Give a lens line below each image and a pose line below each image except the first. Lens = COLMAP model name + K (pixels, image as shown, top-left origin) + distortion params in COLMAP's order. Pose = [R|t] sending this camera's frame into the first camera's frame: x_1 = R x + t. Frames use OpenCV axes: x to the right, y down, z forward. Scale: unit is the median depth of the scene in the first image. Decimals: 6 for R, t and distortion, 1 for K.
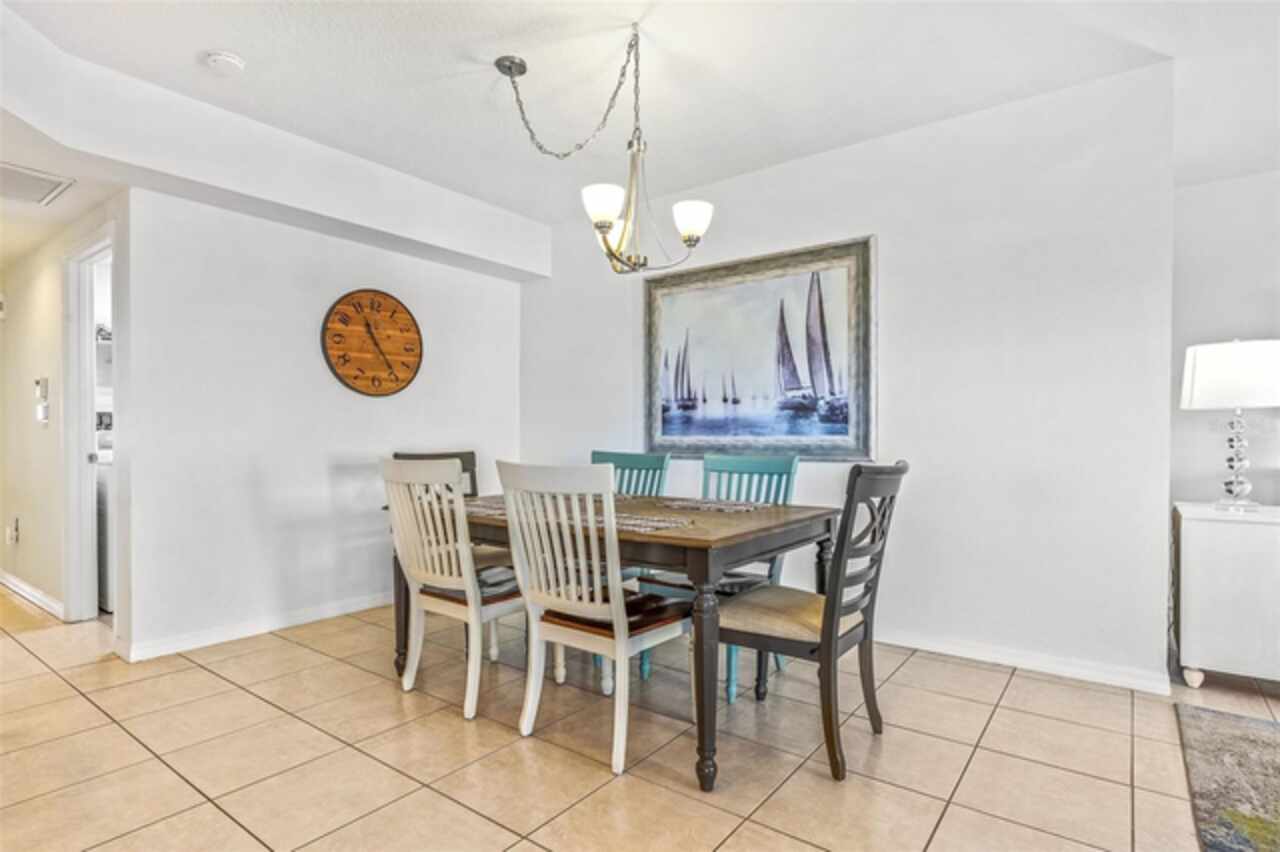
lens RADIAL K [[663.4, 0, 639.1], [0, 663.4, 432.8], [0, 0, 1]] dist [0.003399, 0.000295]
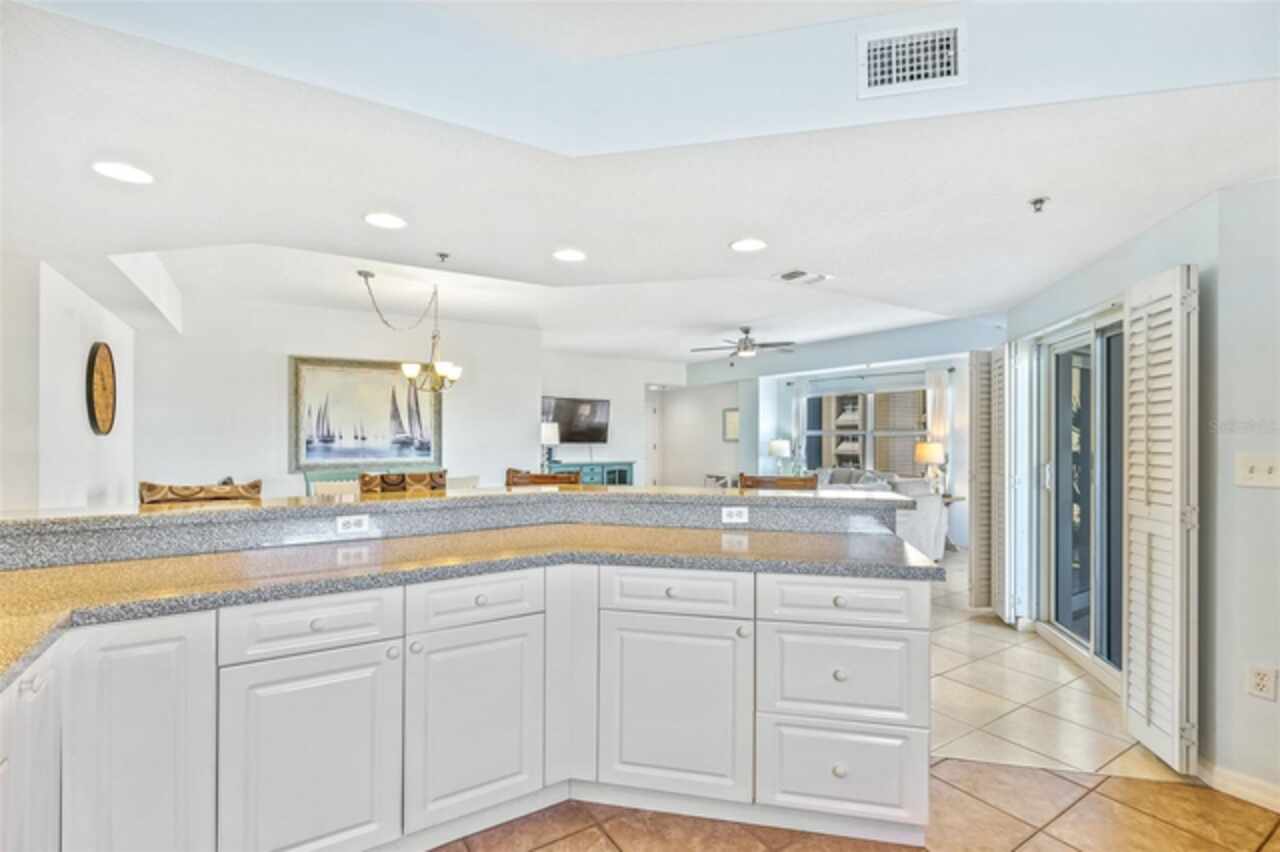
lens RADIAL K [[595.6, 0, 639.0], [0, 595.6, 427.7], [0, 0, 1]] dist [0.000218, 0.000480]
pose [[0.351239, 0.008410, 0.936248, -1.078368], [-0.007642, 0.999952, -0.006115, -0.072010], [-0.936255, -0.005007, 0.351286, -0.244848]]
